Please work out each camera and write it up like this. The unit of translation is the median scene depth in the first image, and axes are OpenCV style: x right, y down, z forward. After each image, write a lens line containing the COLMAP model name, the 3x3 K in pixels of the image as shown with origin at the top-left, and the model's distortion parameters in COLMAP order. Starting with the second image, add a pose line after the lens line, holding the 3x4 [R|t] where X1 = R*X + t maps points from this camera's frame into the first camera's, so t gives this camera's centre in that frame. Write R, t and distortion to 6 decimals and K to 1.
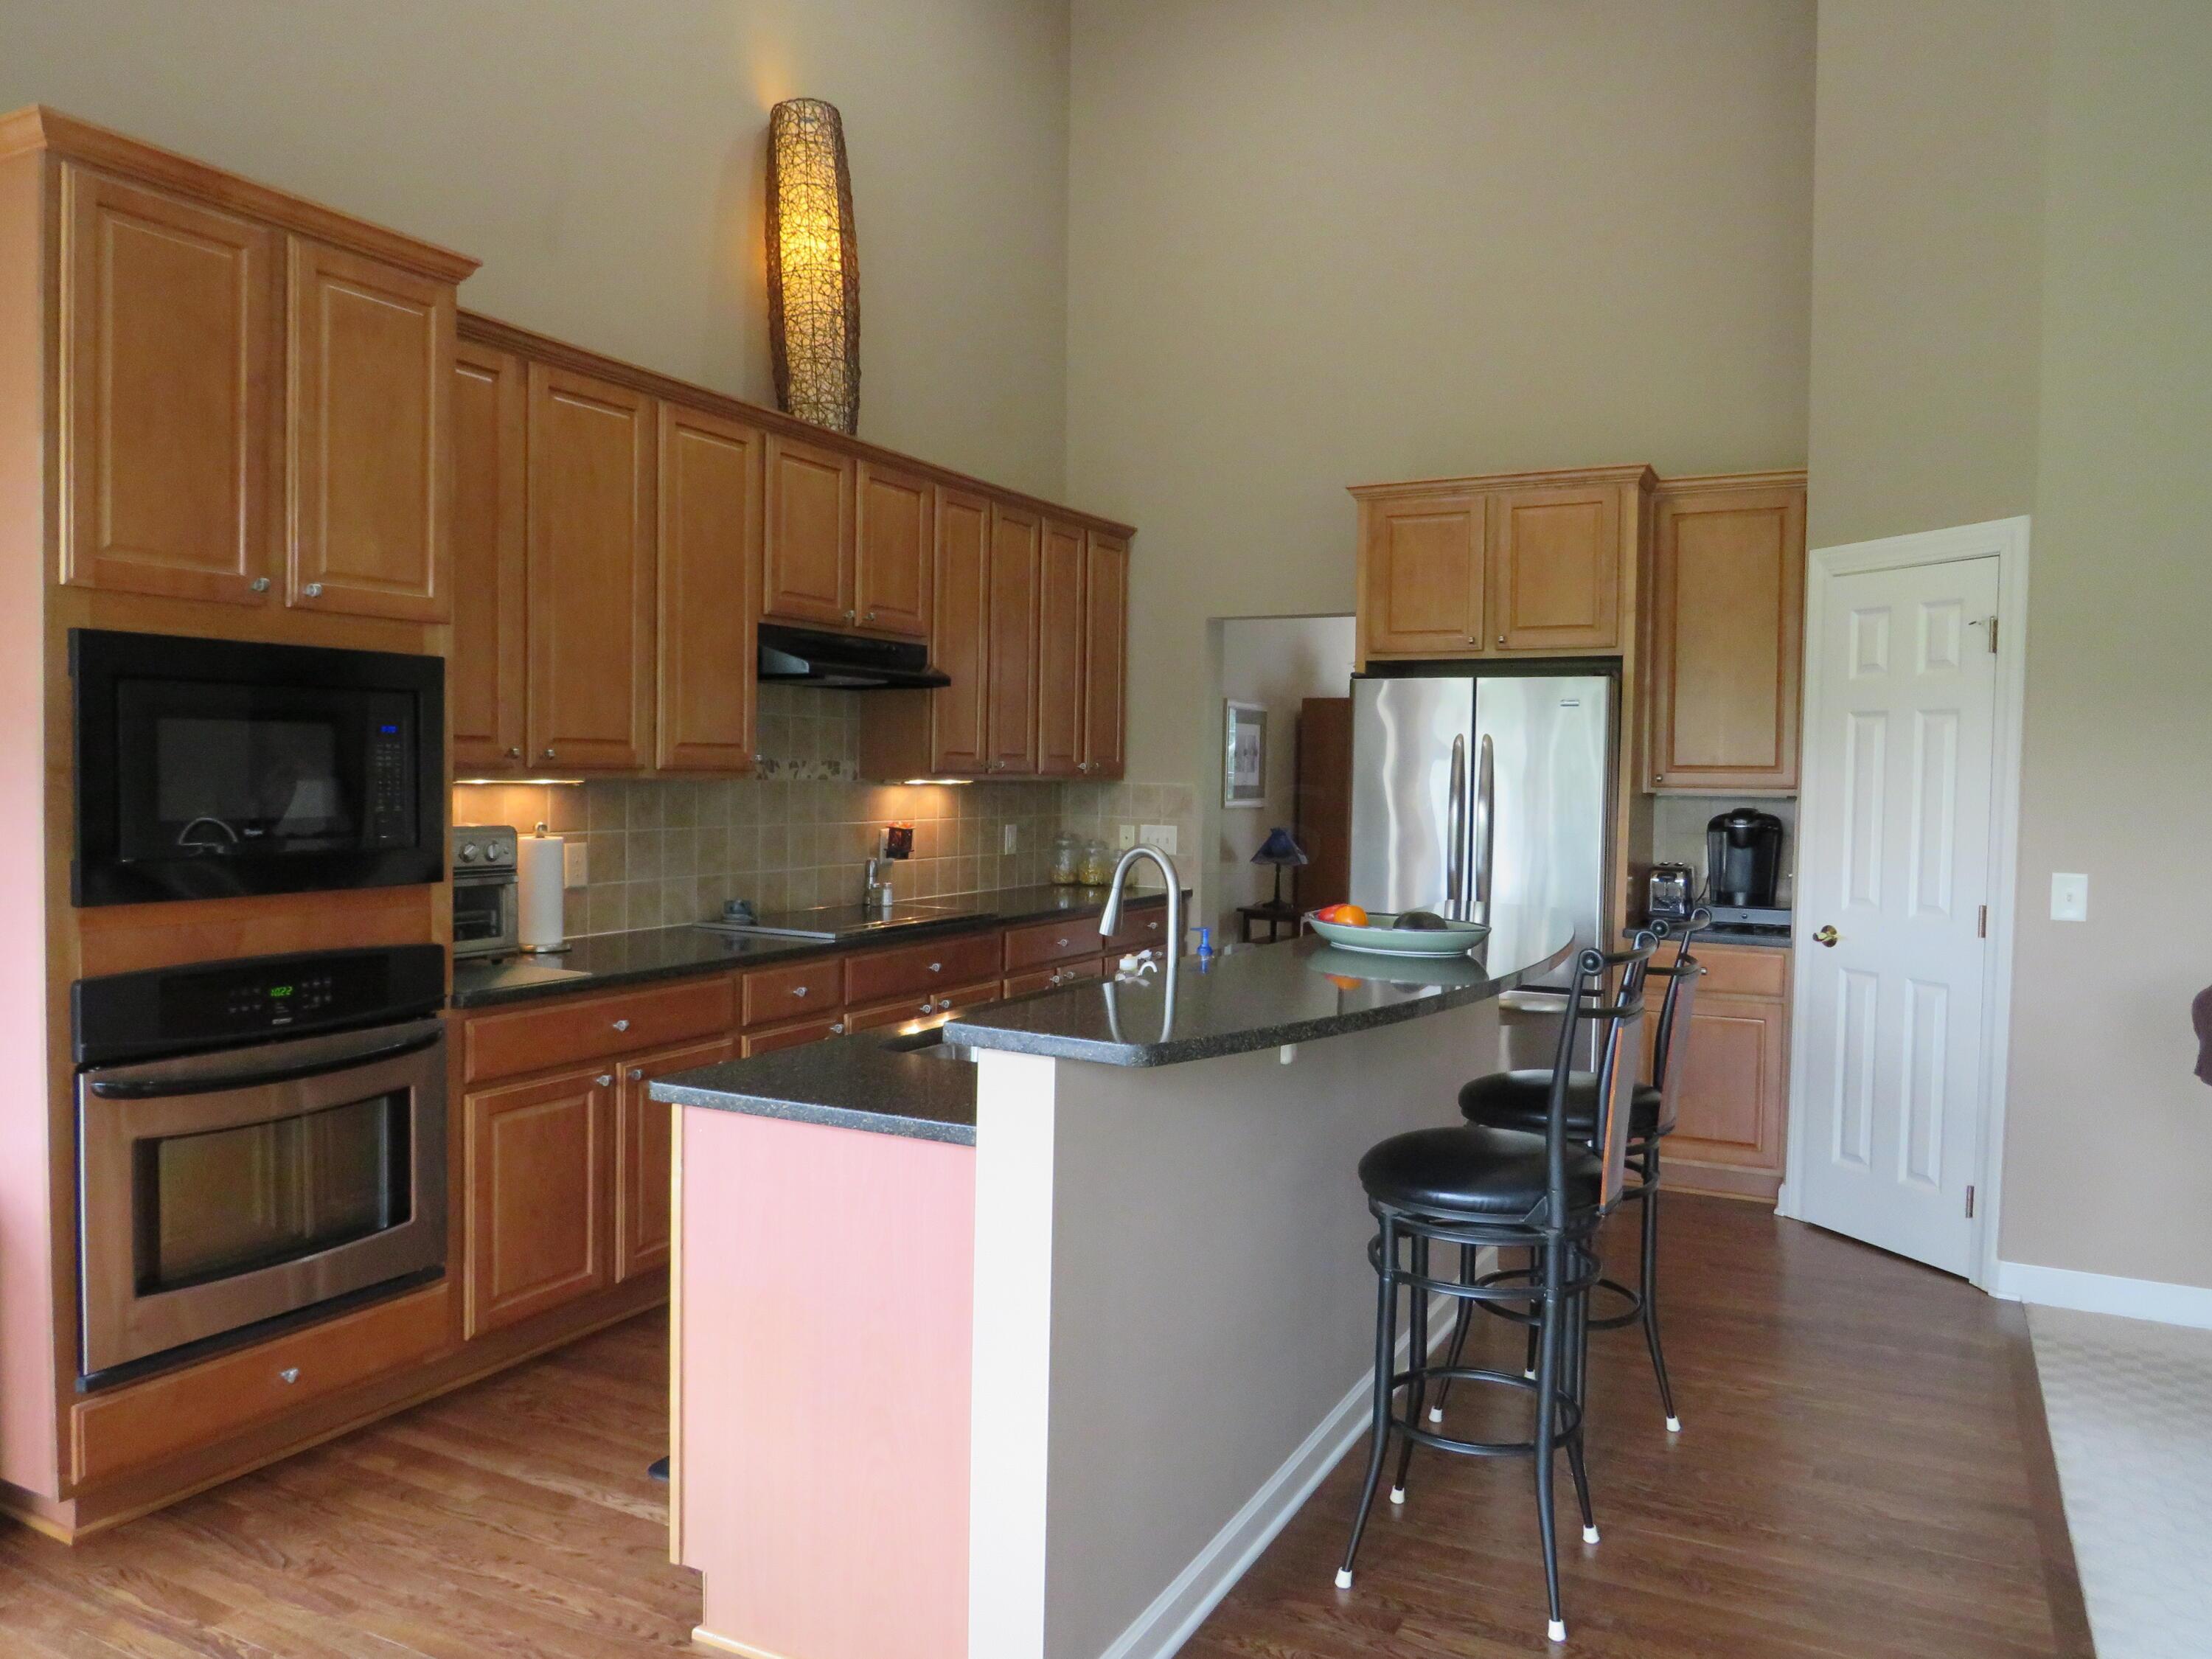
lens RADIAL K [[1575.1, 0, 1103.2], [0, 1575.1, 834.9], [0, 0, 1]] dist [-0.022295, -0.000647]
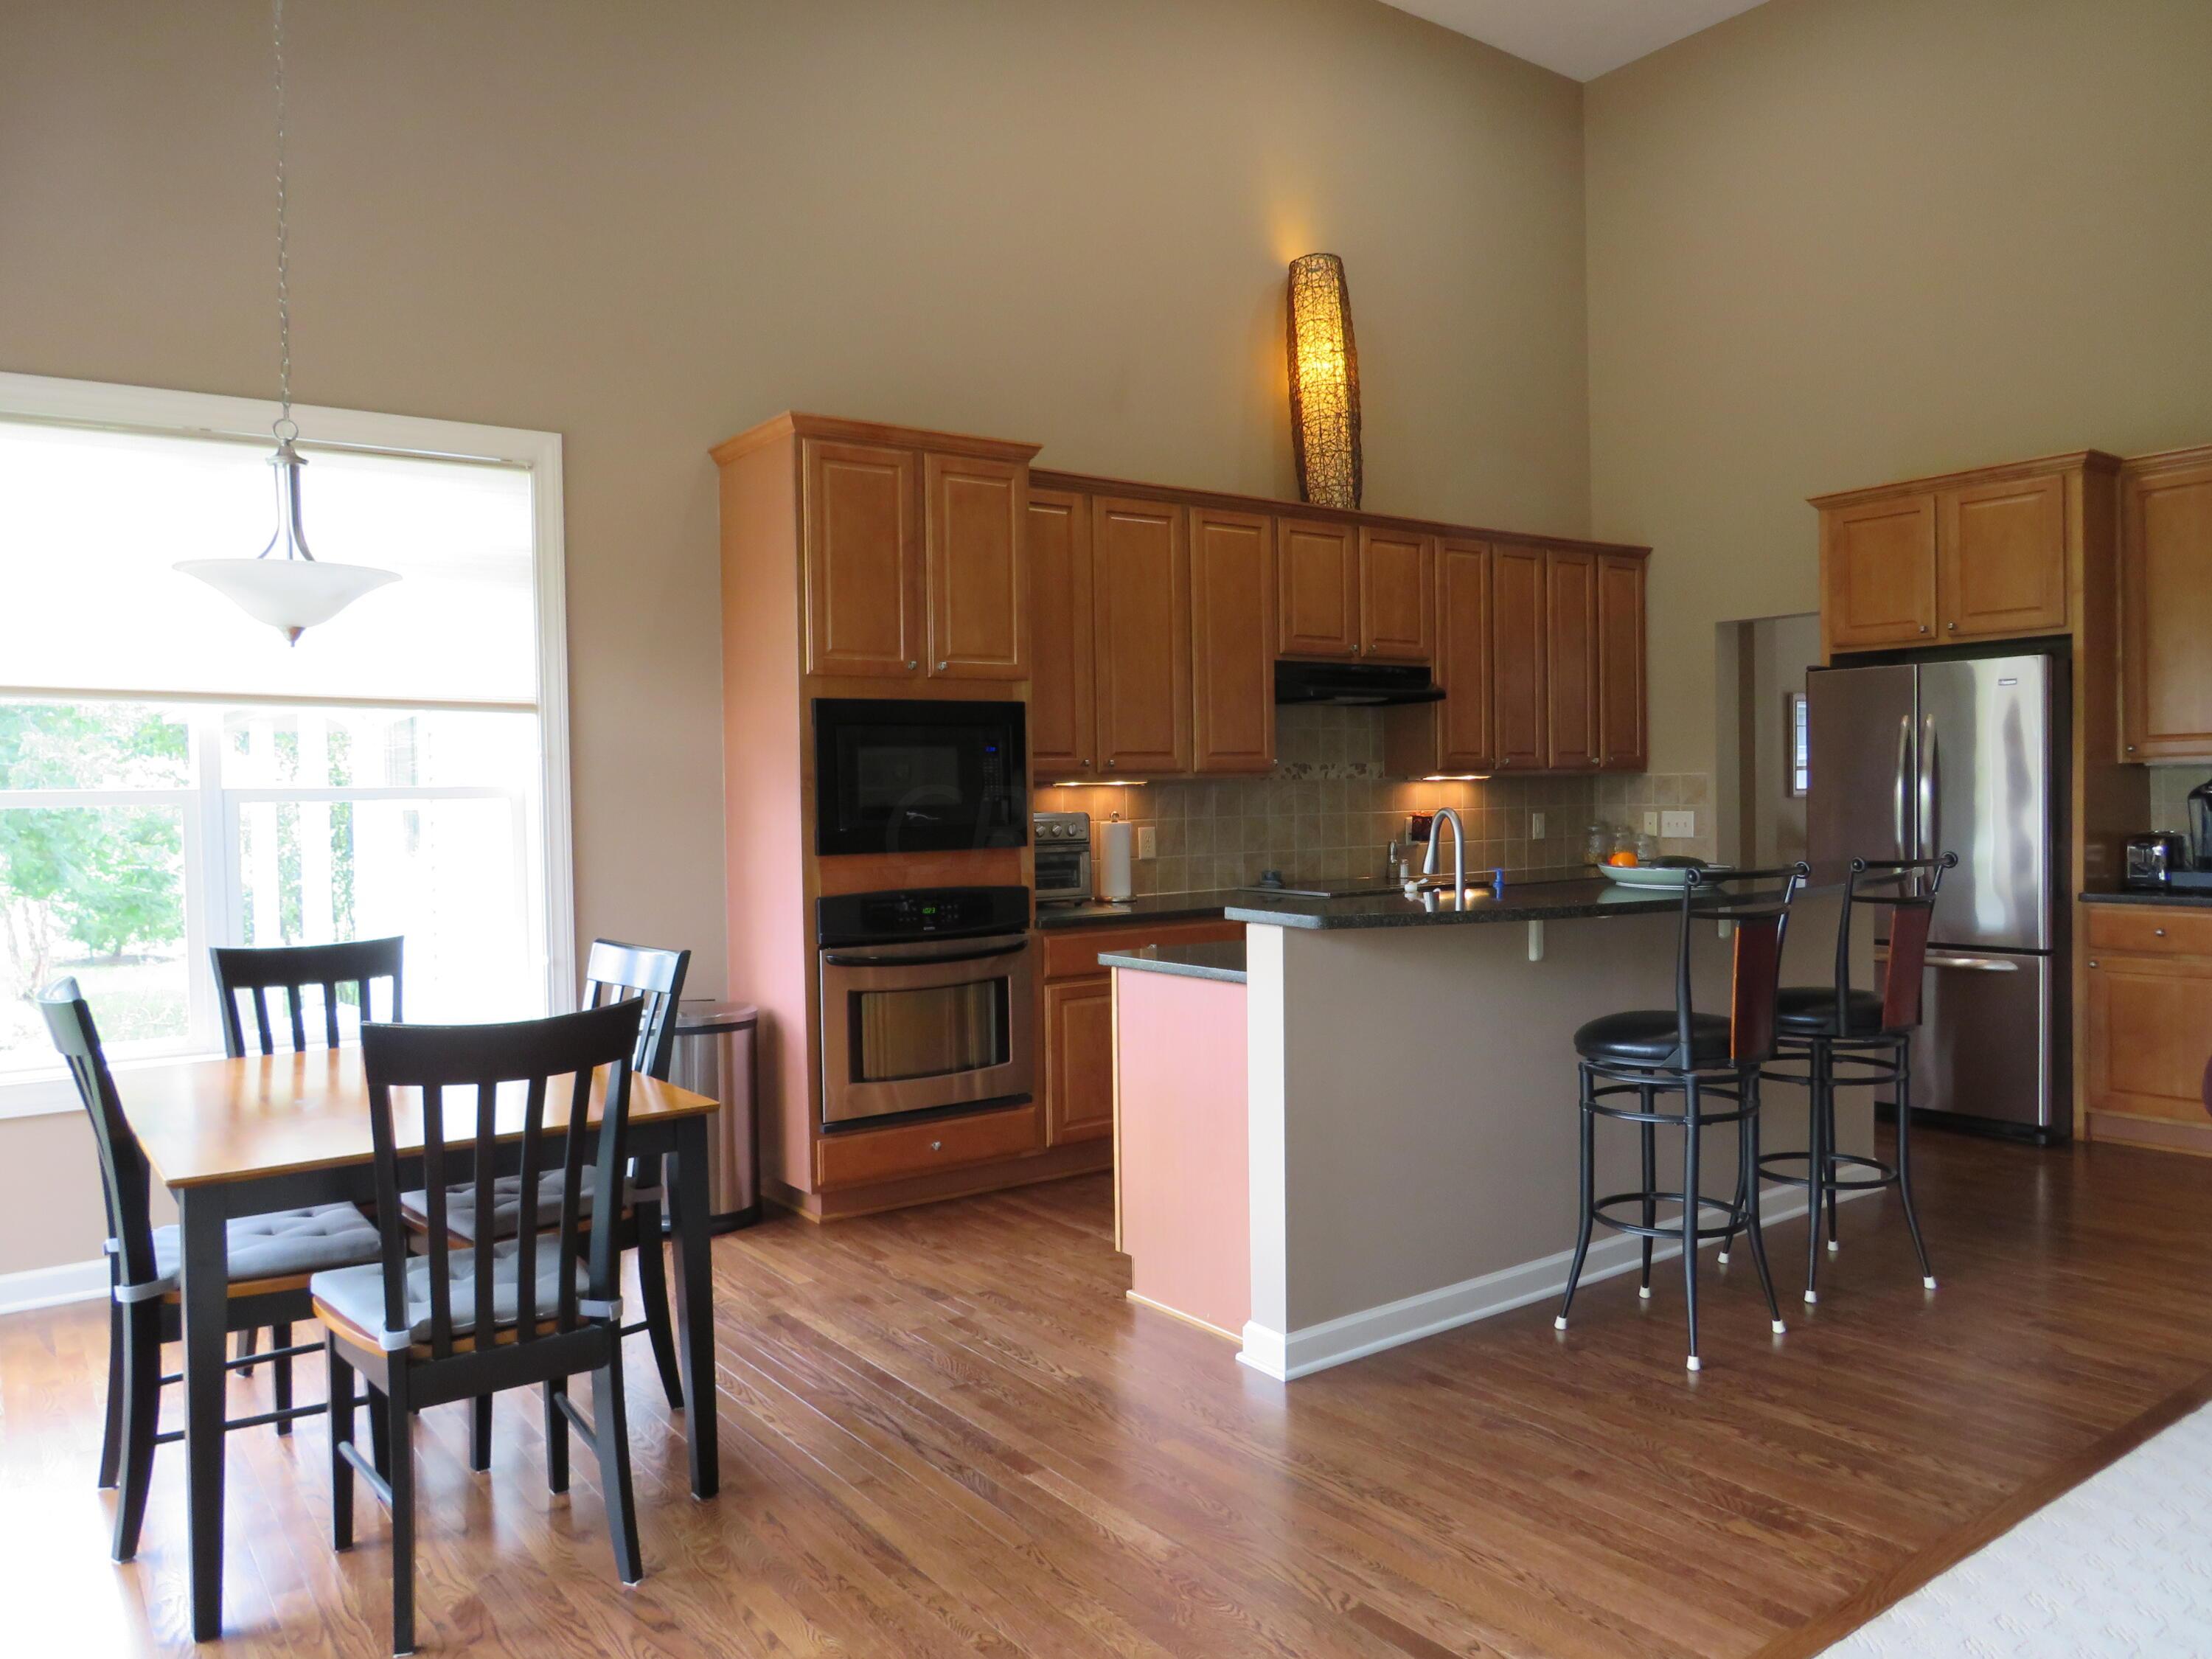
lens RADIAL K [[1575.1, 0, 1103.2], [0, 1575.1, 834.9], [0, 0, 1]] dist [-0.022295, -0.000647]
pose [[0.893172, -0.019334, -0.449299, 0.333880], [0.014348, 0.999792, -0.014499, 0.040881], [0.449486, 0.006503, 0.893264, -0.345898]]
